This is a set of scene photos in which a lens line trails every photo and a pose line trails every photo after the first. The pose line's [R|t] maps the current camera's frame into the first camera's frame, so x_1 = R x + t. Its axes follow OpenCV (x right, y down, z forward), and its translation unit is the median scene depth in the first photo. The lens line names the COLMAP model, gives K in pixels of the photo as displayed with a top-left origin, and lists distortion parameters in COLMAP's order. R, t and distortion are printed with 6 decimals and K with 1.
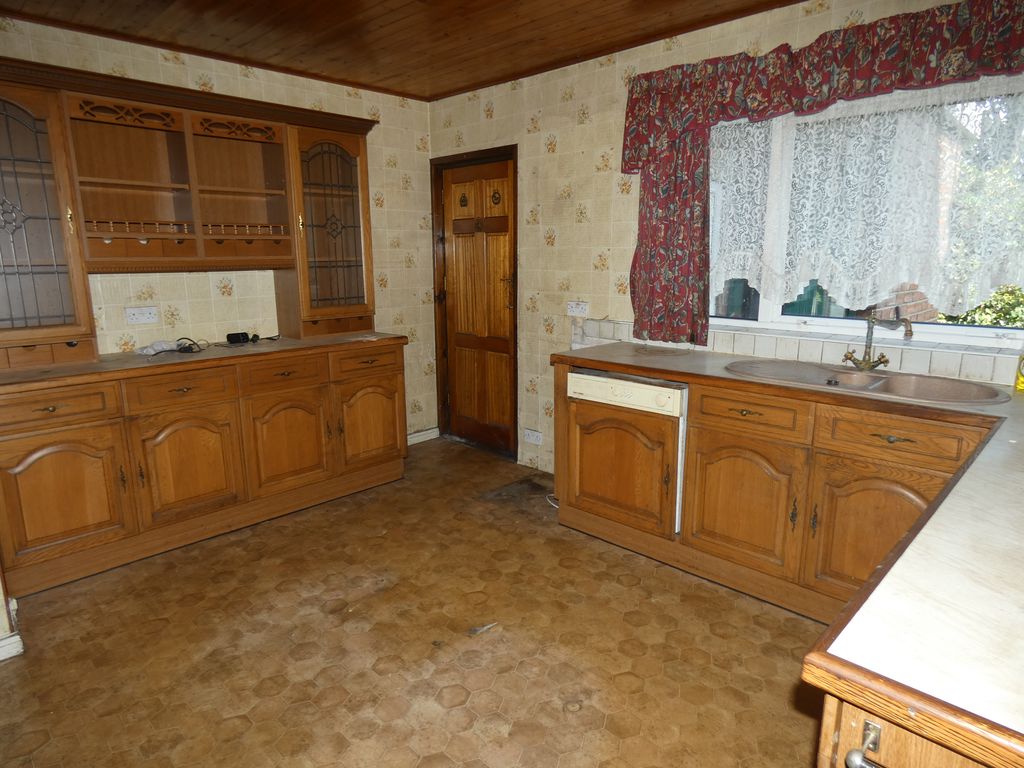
lens RADIAL K [[613.9, 0, 514.0], [0, 613.9, 379.6], [0, 0, 1]] dist [-0.006850, -0.000254]
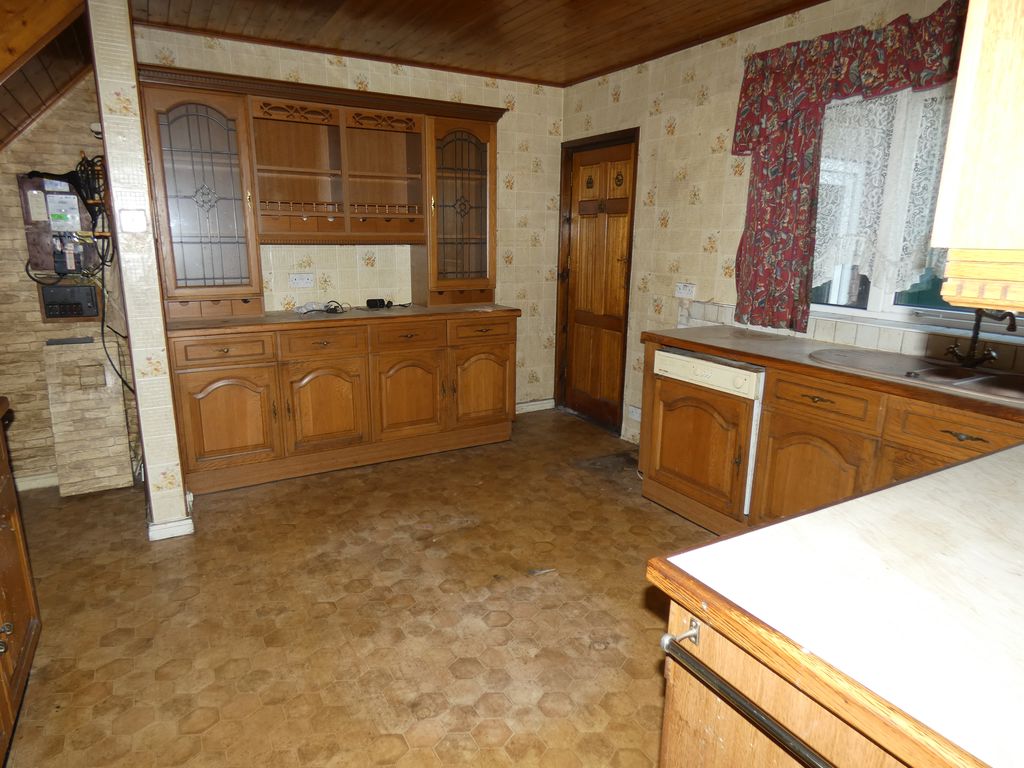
lens RADIAL K [[613.9, 0, 512.3], [0, 613.9, 380.0], [0, 0, 1]] dist [-0.006850, -0.000254]
pose [[0.963358, 0.077820, -0.256681, 0.131205], [-0.070016, 0.996767, 0.039421, 0.015200], [0.258919, -0.020005, 0.965692, -0.068156]]
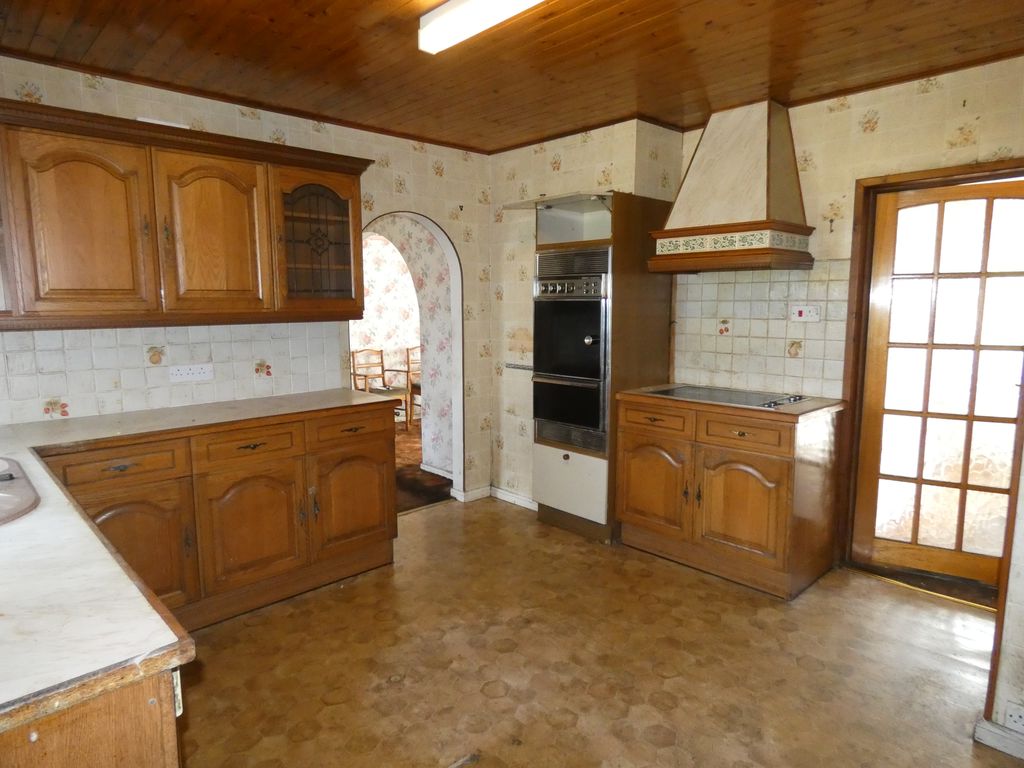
lens RADIAL K [[613.9, 0, 508.7], [0, 613.9, 382.5], [0, 0, 1]] dist [-0.006850, -0.000254]
pose [[-0.999088, 0.006364, 0.042214, -0.123593], [0.019783, 0.945262, 0.325712, -0.279165], [-0.037830, 0.326250, -0.944526, 1.327045]]
